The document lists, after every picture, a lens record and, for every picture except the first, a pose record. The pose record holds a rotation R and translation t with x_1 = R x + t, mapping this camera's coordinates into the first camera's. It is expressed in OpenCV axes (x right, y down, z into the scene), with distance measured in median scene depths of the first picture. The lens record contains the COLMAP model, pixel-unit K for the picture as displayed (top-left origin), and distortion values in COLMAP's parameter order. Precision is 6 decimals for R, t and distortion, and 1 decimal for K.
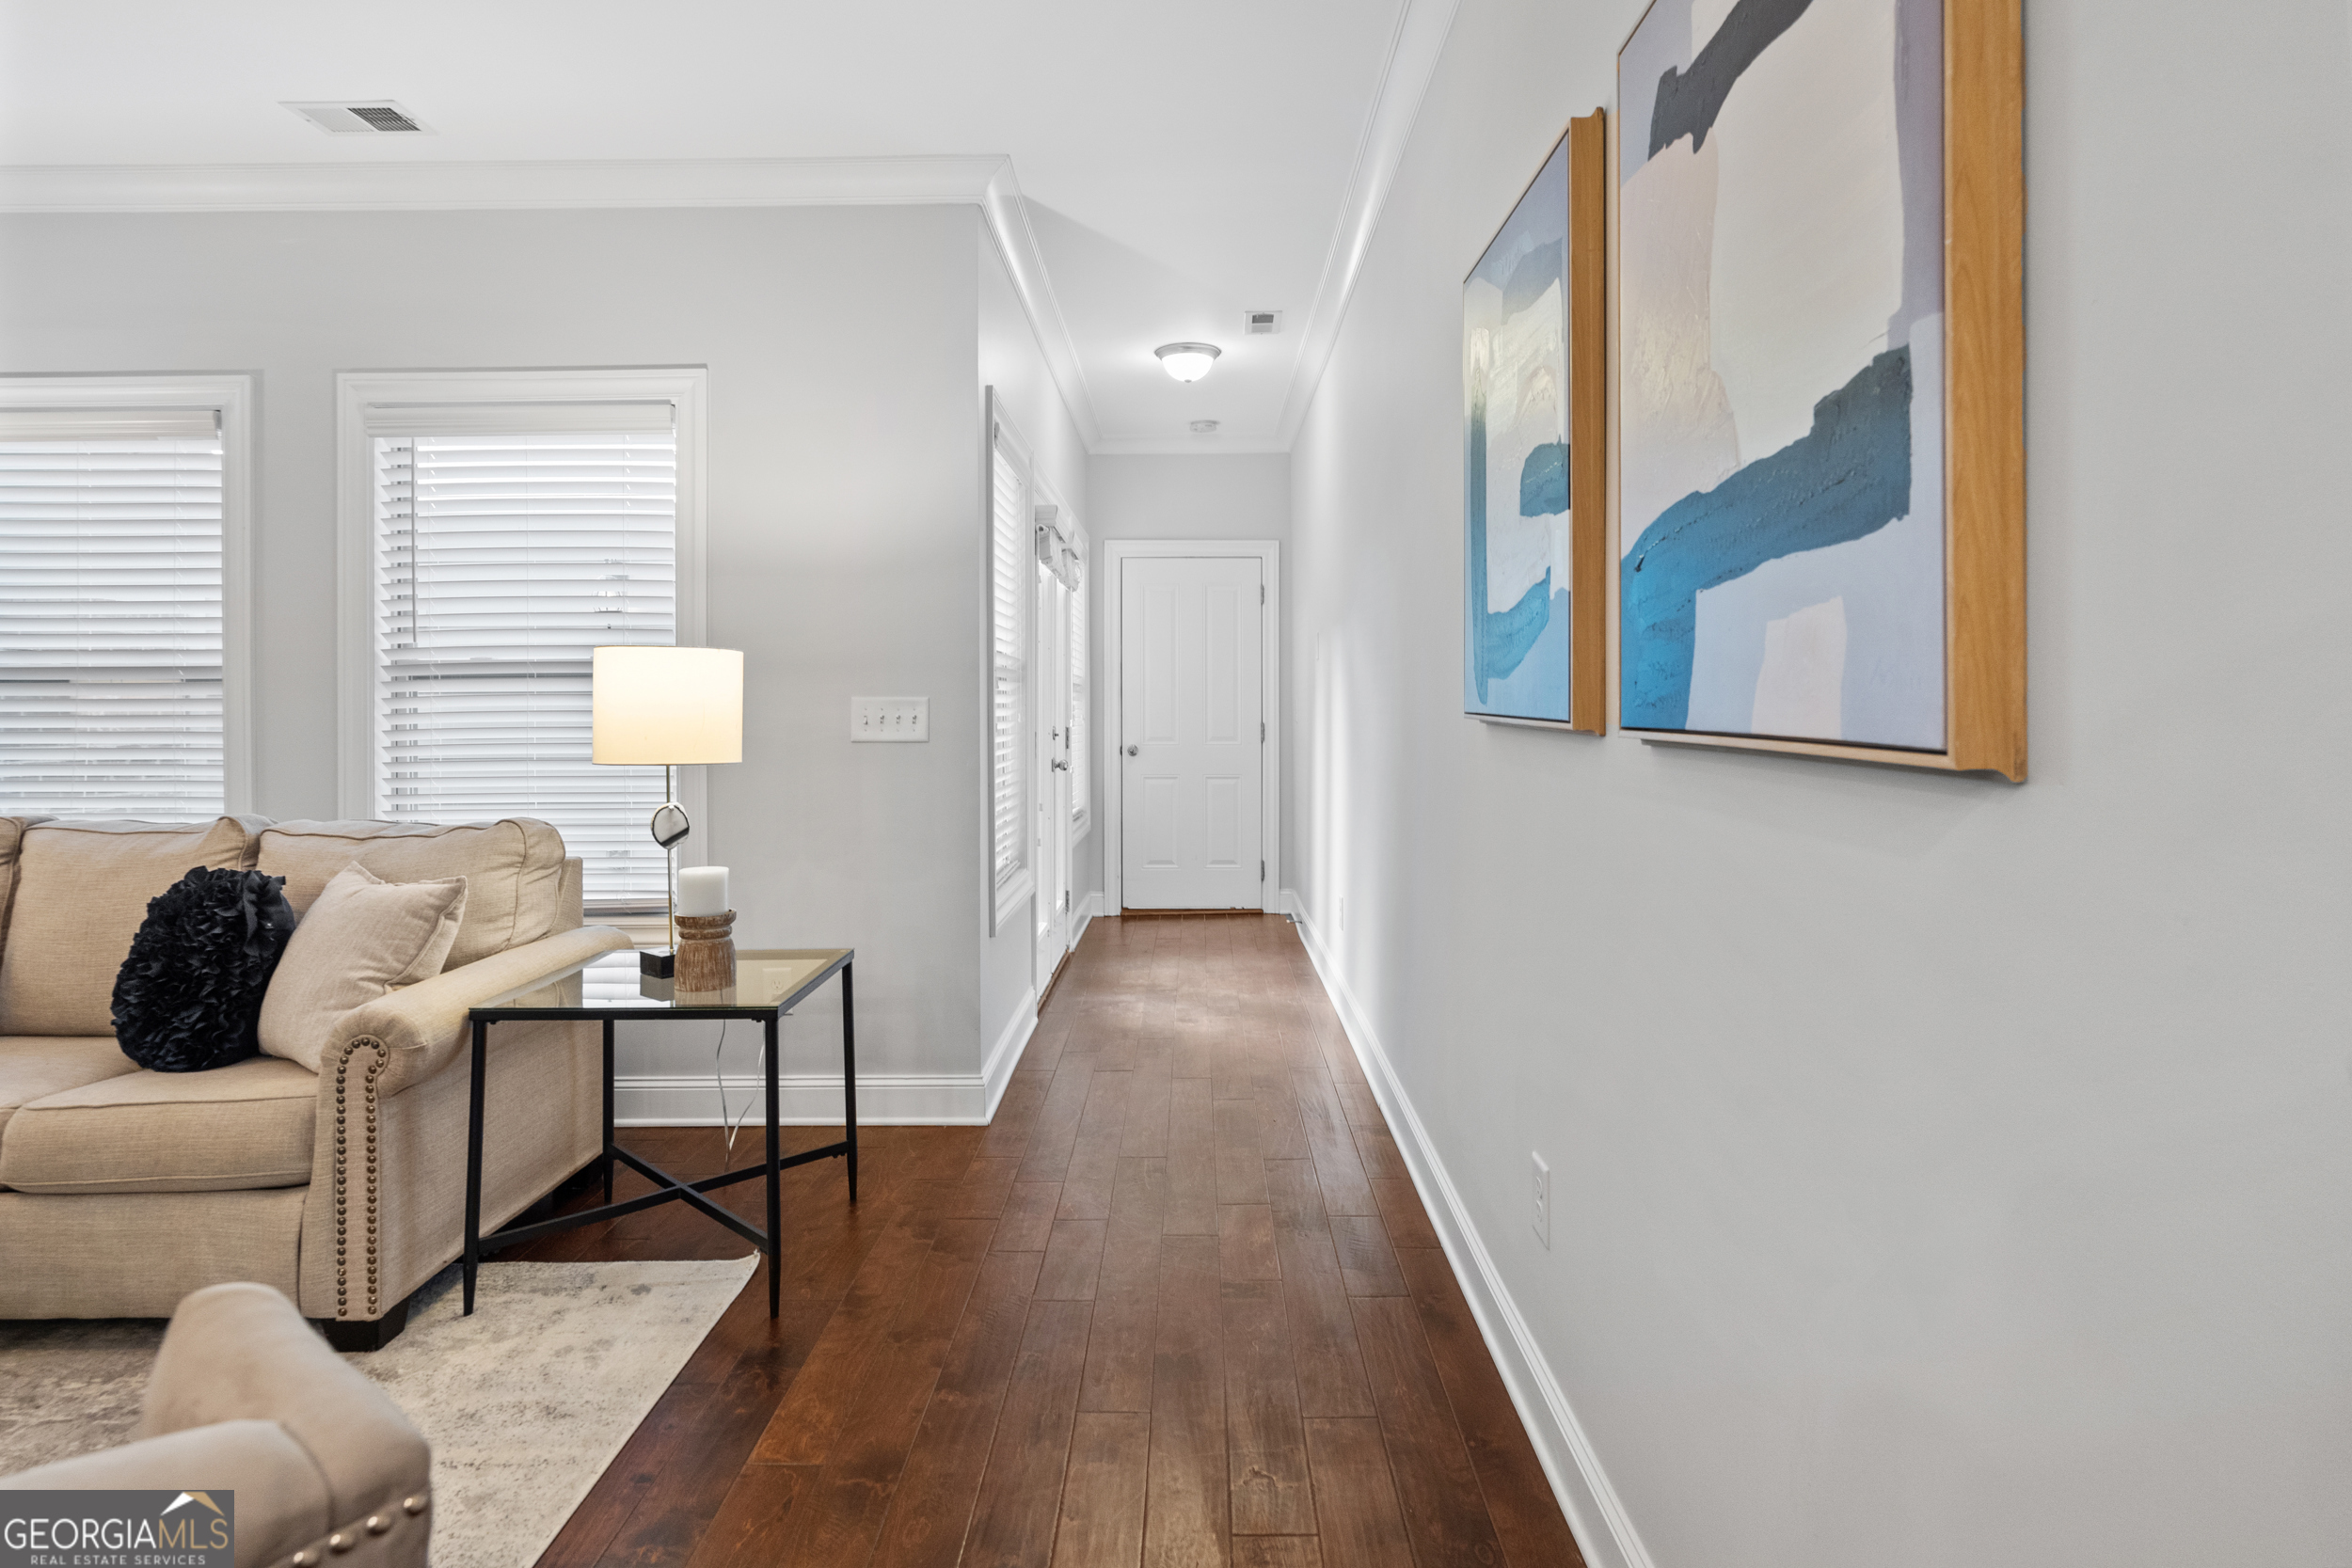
lens RADIAL K [[1258.9, 0, 1175.4], [0, 1258.9, 699.6], [0, 0, 1]] dist [-0.000809, -0.000190]
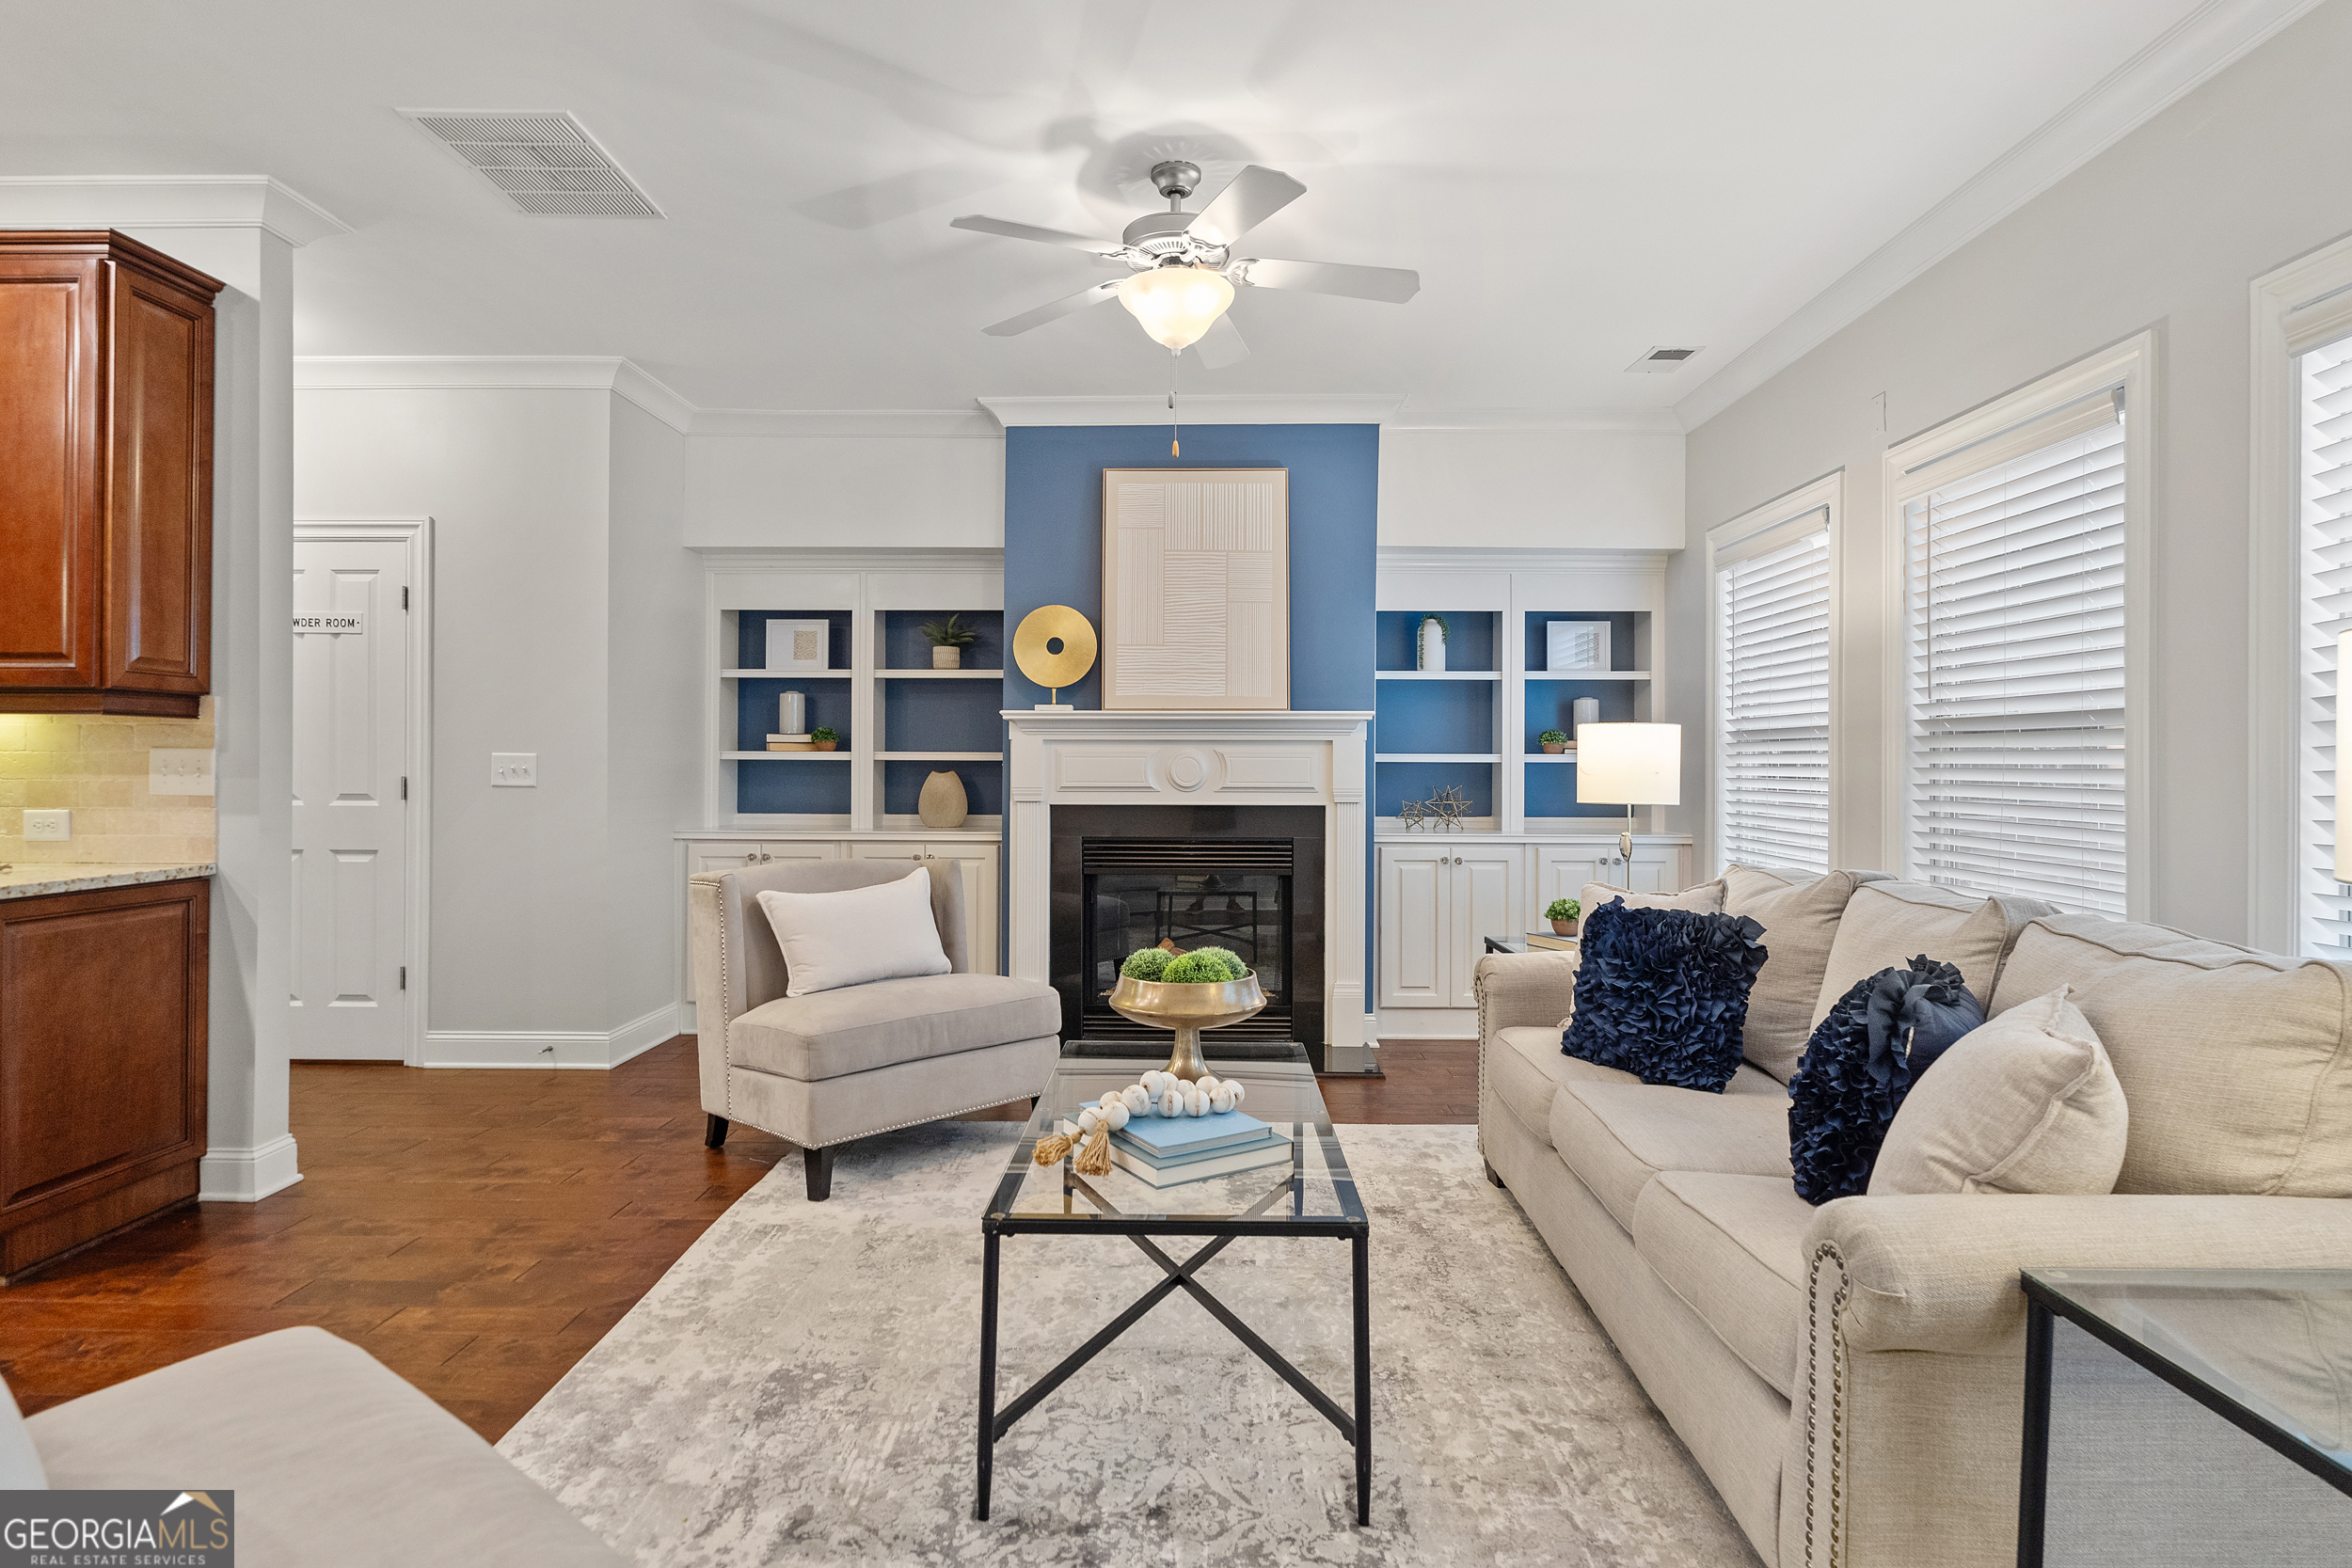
lens RADIAL K [[1200.1, 0, 1180.9], [0, 1200.1, 760.6], [0, 0, 1]] dist [-0.000994, 0.000851]
pose [[0.001038, 0.003409, -0.999994, -0.000865], [0.000995, 0.999994, 0.003410, 0.004556], [0.999999, -0.000999, 0.001035, 0.547784]]
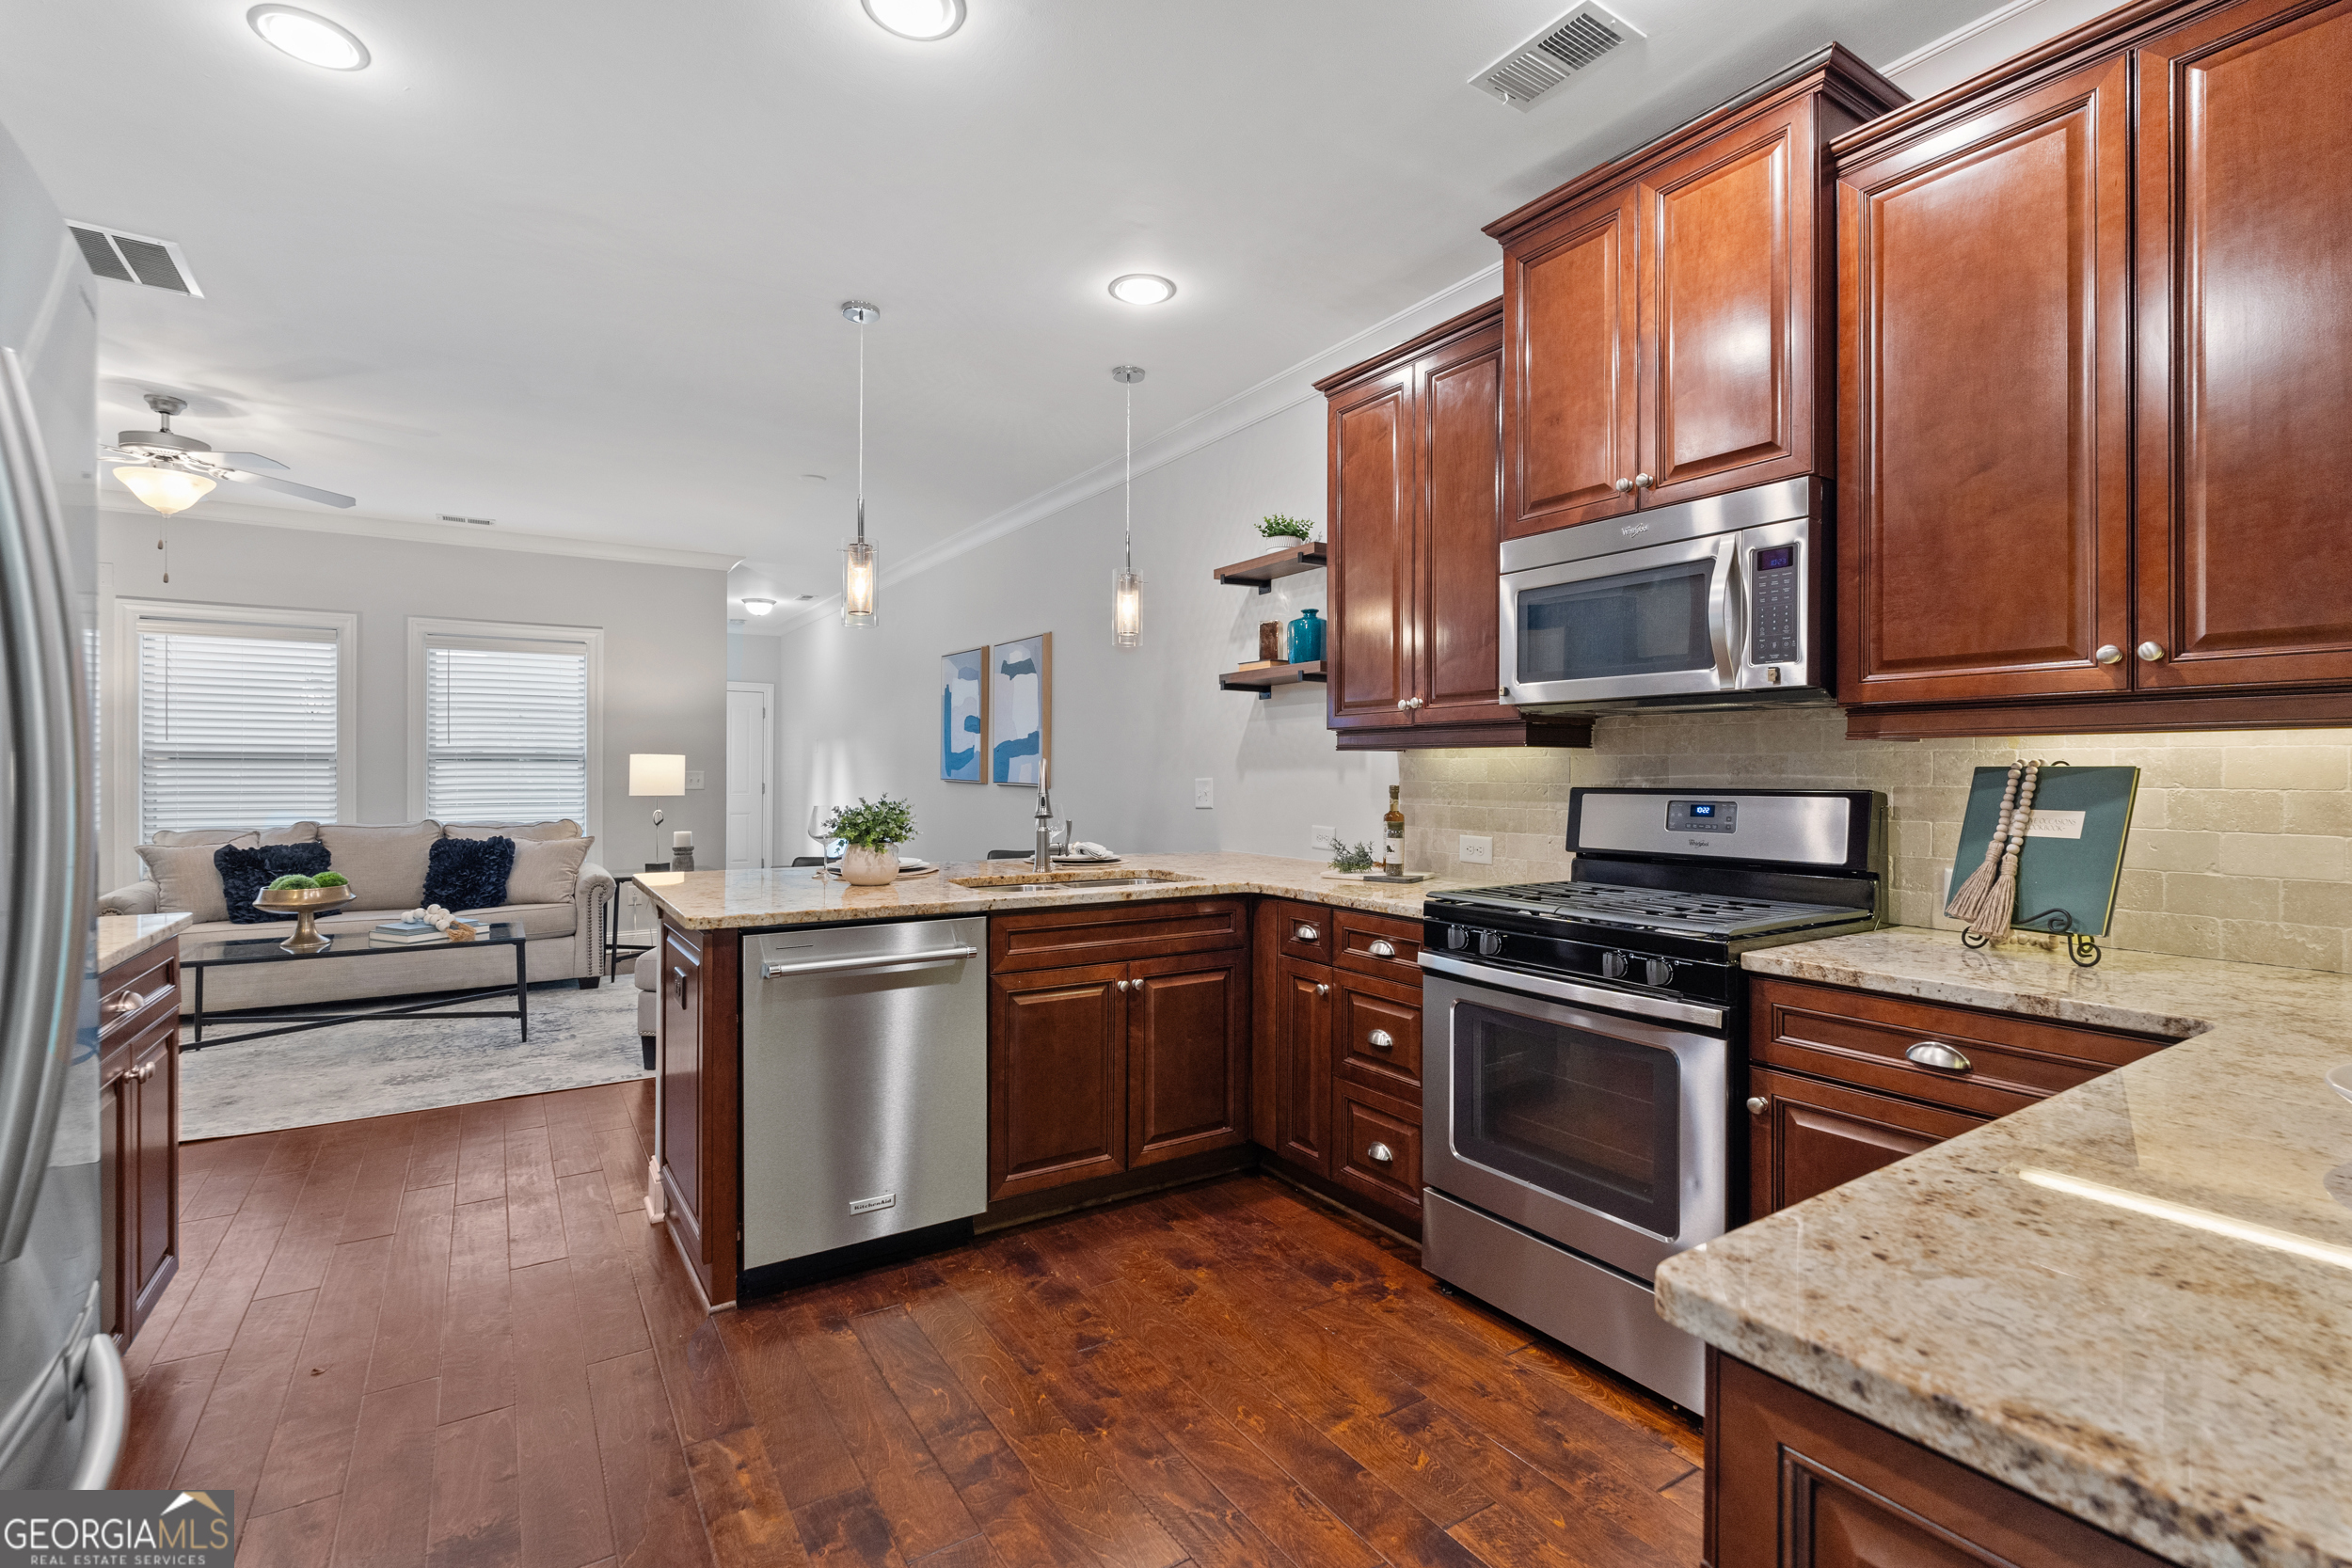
lens RADIAL K [[1063.9, 0, 1177.3], [0, 1063.9, 770.3], [0, 0, 1]] dist [-0.002263, -0.000144]
pose [[0.829529, 0.007995, 0.558406, -0.795362], [-0.009687, 0.999953, 0.000074, -0.017023], [-0.558379, -0.005471, 0.829568, -1.654698]]
